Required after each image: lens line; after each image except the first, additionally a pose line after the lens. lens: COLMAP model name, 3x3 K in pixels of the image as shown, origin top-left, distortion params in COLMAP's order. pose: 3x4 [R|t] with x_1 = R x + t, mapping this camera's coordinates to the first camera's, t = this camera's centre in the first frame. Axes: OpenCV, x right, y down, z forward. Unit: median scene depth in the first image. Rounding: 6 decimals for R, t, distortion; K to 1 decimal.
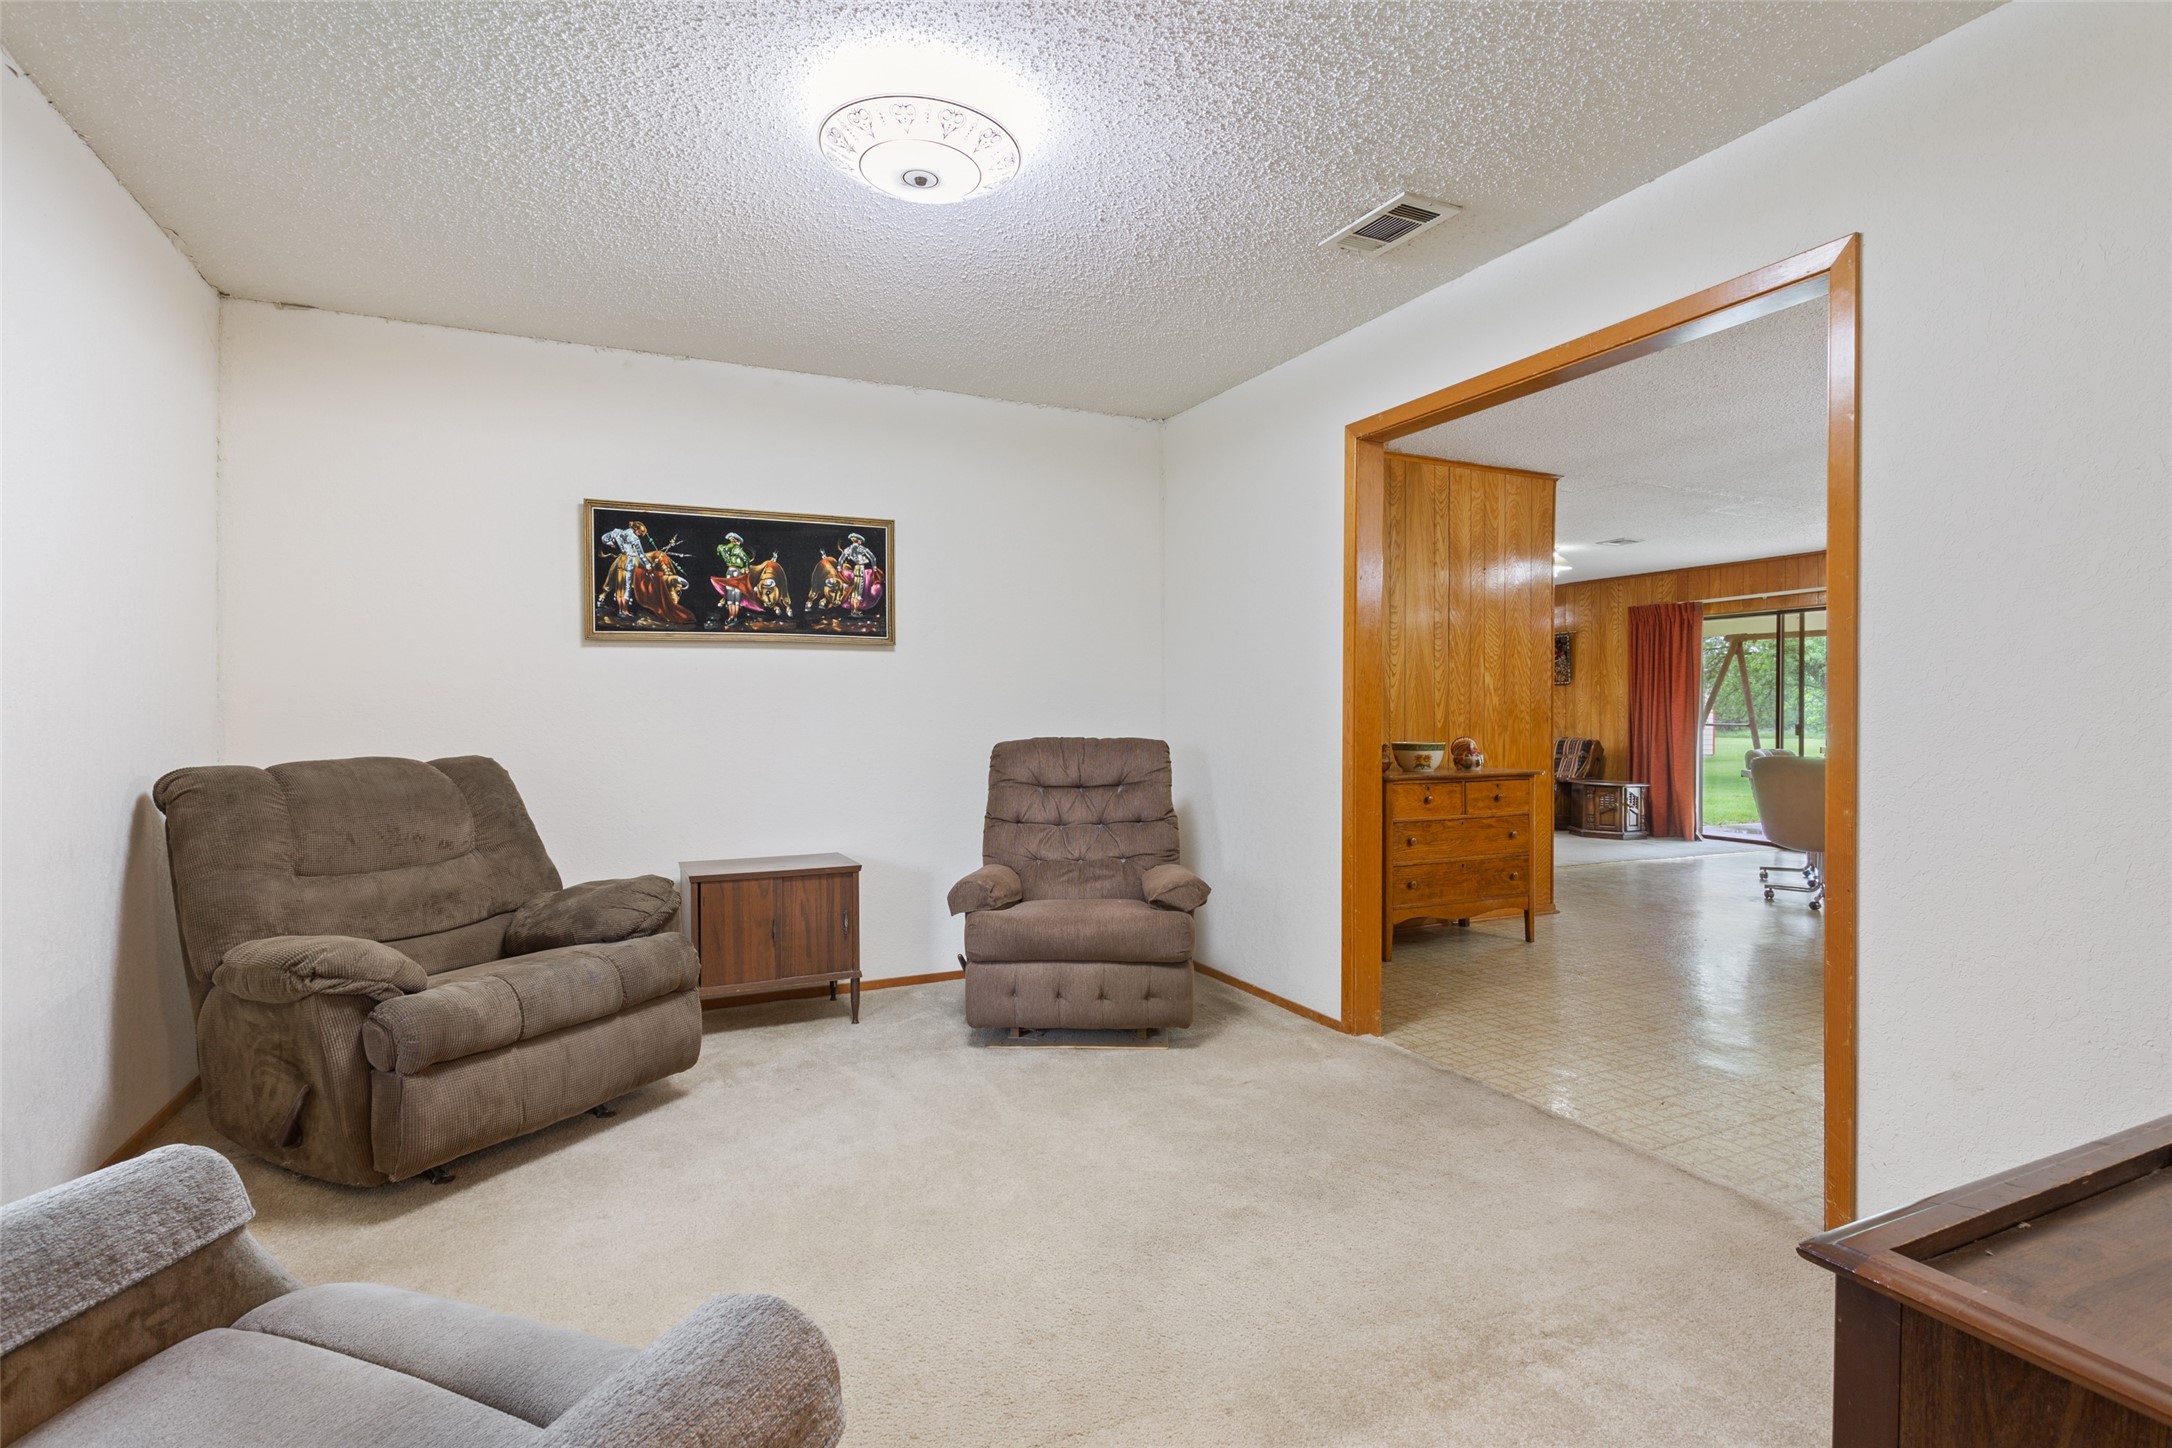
lens RADIAL K [[1047.7, 0, 1081.7], [0, 1047.7, 718.0], [0, 0, 1]] dist [0.002819, 0.000131]
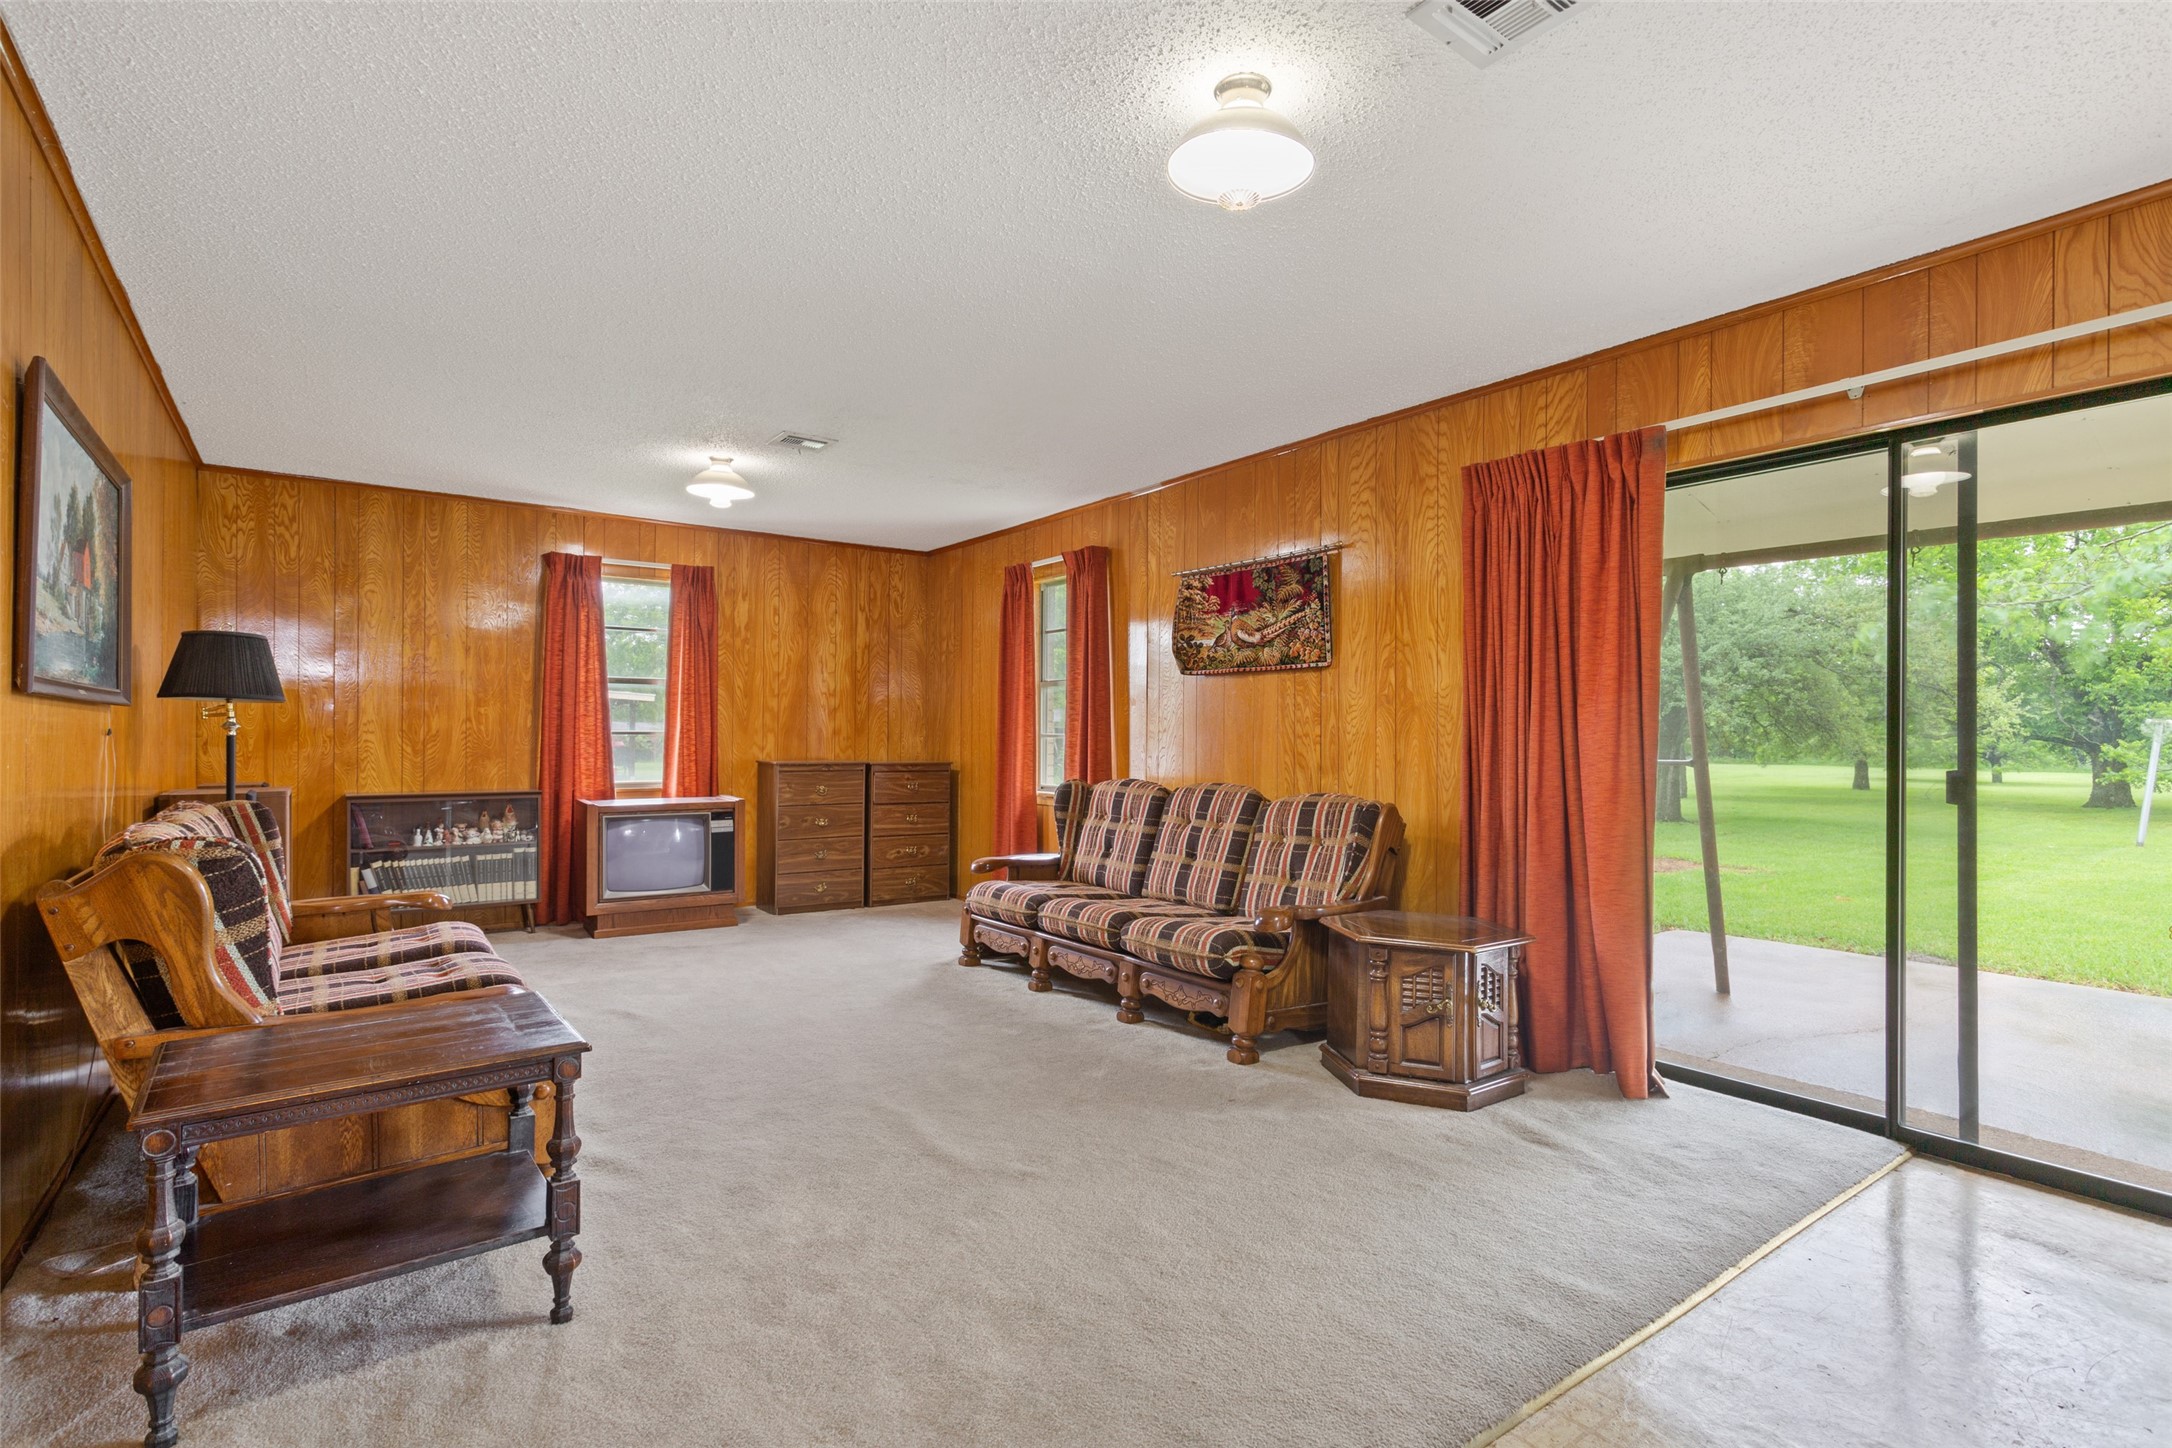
lens RADIAL K [[1047.7, 0, 1087.4], [0, 1047.7, 729.3], [0, 0, 1]] dist [0.002819, 0.000131]
pose [[0.982573, 0.001375, 0.185874, 0.316697], [0.000502, 0.999949, -0.010048, -0.003489], [-0.185879, 0.009966, 0.982522, 0.654911]]
